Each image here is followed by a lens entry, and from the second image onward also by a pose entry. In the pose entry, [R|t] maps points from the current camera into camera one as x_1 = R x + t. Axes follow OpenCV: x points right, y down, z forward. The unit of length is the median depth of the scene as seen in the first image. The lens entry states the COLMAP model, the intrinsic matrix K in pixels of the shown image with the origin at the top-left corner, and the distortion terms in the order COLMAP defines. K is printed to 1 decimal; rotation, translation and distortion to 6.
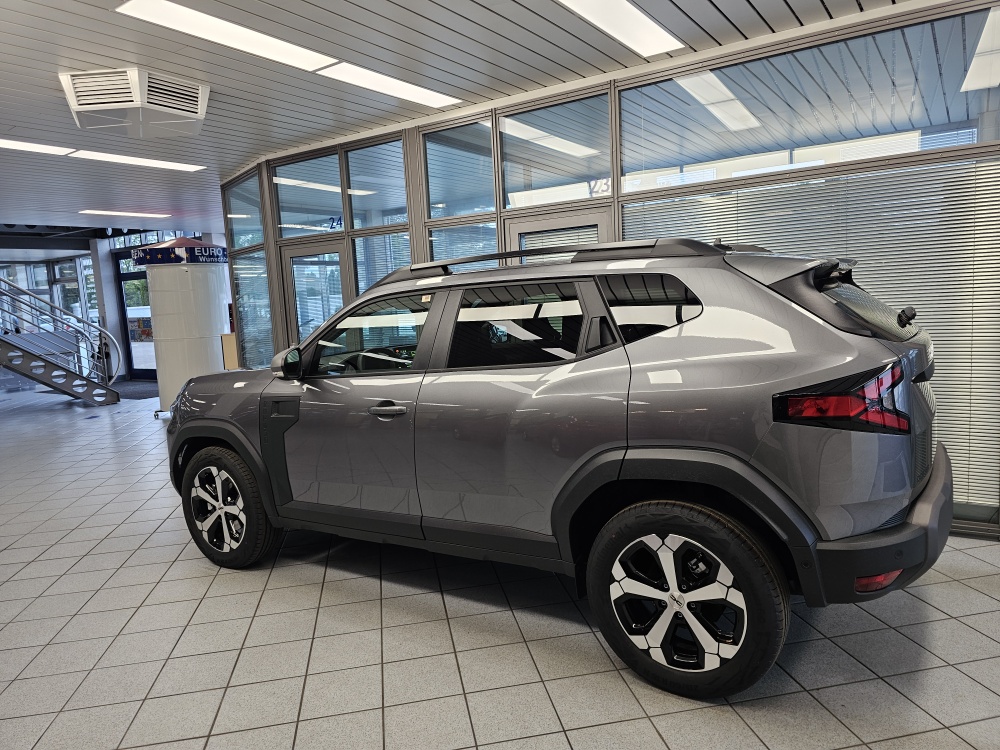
lens RADIAL K [[666.1, 0, 501.4], [0, 666.1, 367.3], [0, 0, 1]] dist [0.084522, -0.088158]
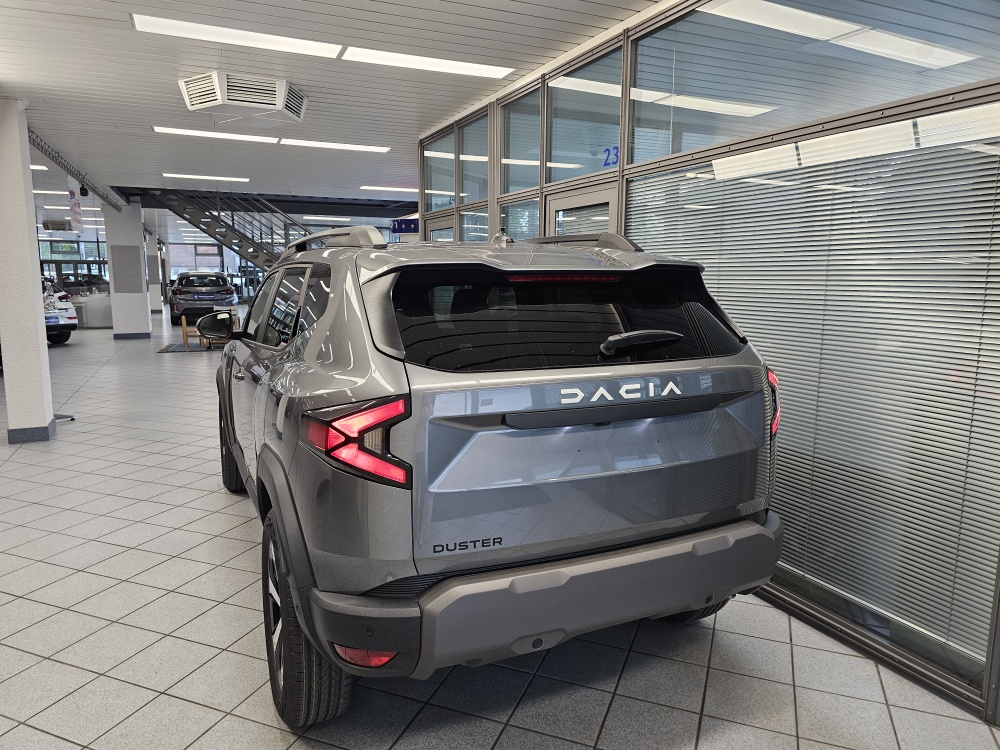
lens RADIAL K [[666.1, 0, 501.4], [0, 666.1, 367.3], [0, 0, 1]] dist [0.084522, -0.088158]
pose [[0.849193, 0.131565, -0.511432, 0.543742], [-0.108265, 0.991271, 0.075237, -0.056827], [0.516866, -0.008520, 0.856024, 0.200455]]
